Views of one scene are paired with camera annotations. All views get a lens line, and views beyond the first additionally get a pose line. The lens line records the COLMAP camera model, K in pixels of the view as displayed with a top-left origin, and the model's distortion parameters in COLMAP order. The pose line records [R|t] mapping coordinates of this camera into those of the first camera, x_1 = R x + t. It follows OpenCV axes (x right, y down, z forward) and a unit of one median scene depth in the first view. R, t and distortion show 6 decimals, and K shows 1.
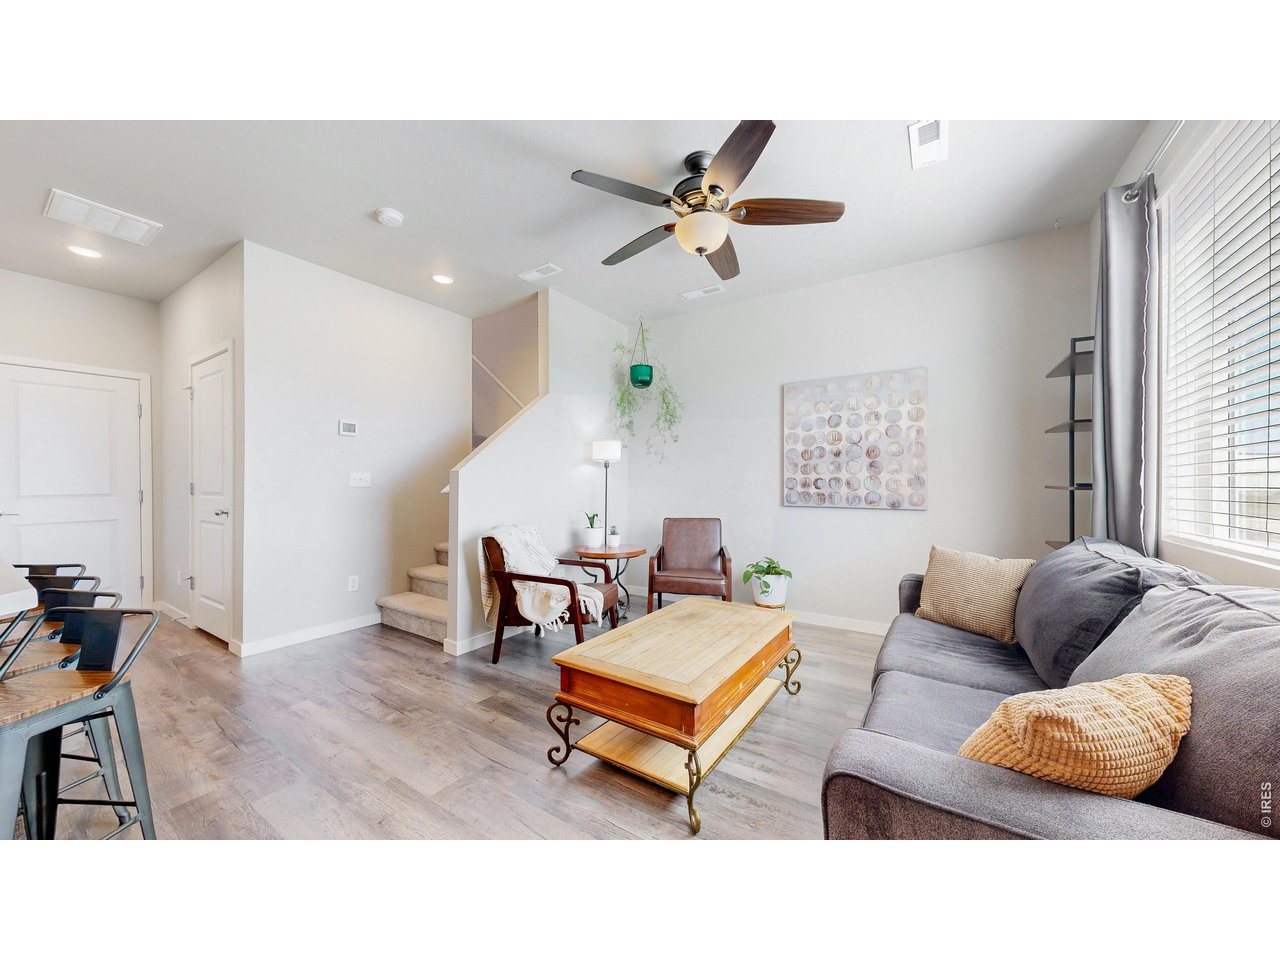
lens RADIAL K [[463.6, 0, 640.0], [0, 463.6, 480.0], [0, 0, 1]] dist [-0.000834, -0.000099]
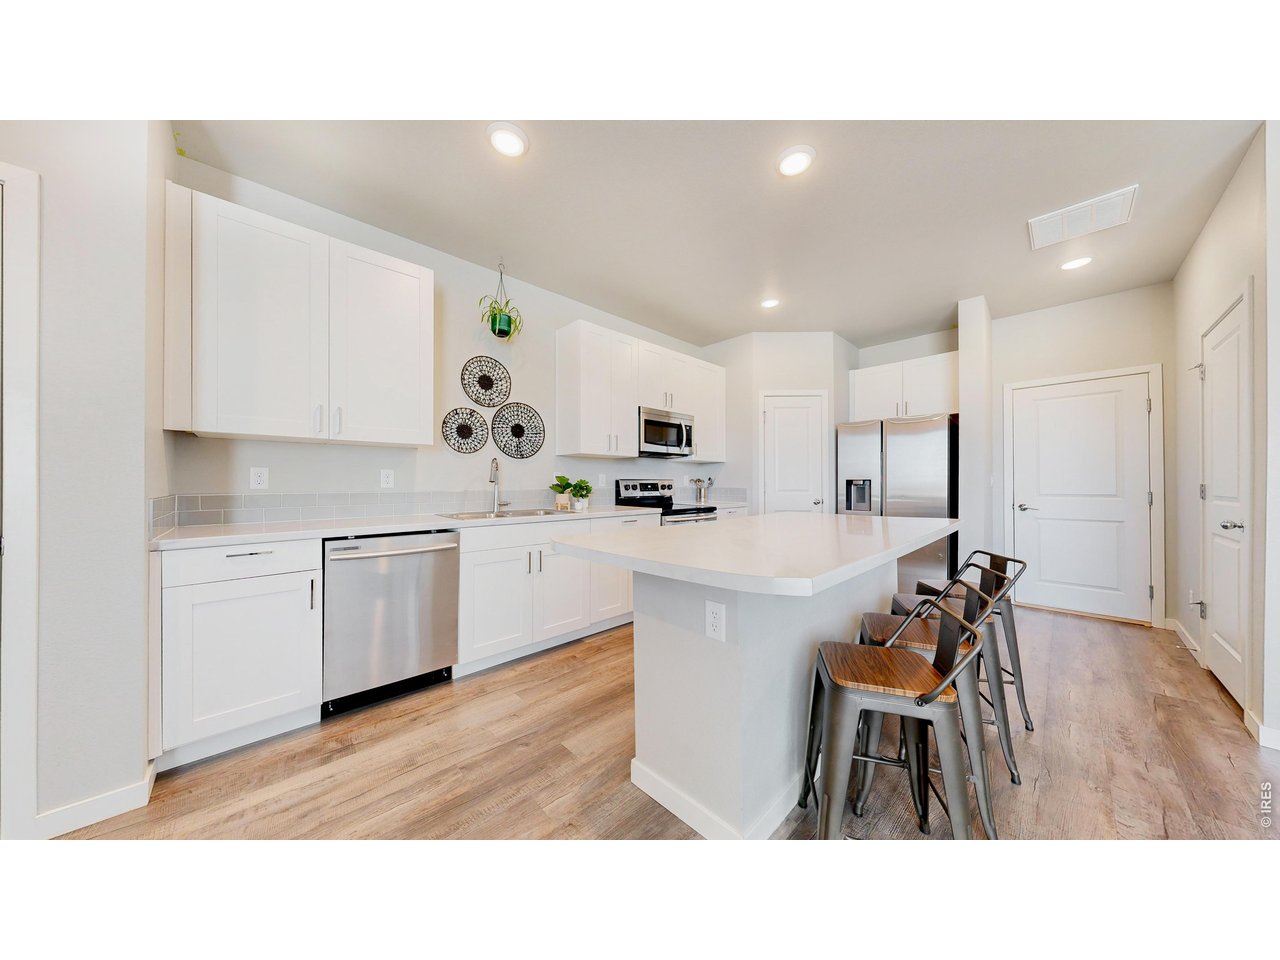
lens RADIAL K [[411.0, 0, 640.0], [0, 411.0, 480.0], [0, 0, 1]] dist [0.000688, 0.000134]
pose [[-0.214340, -0.003310, -0.976754, -0.079061], [-0.000048, 0.999994, -0.003378, 0.001673], [0.976759, -0.000677, -0.214339, 0.237473]]
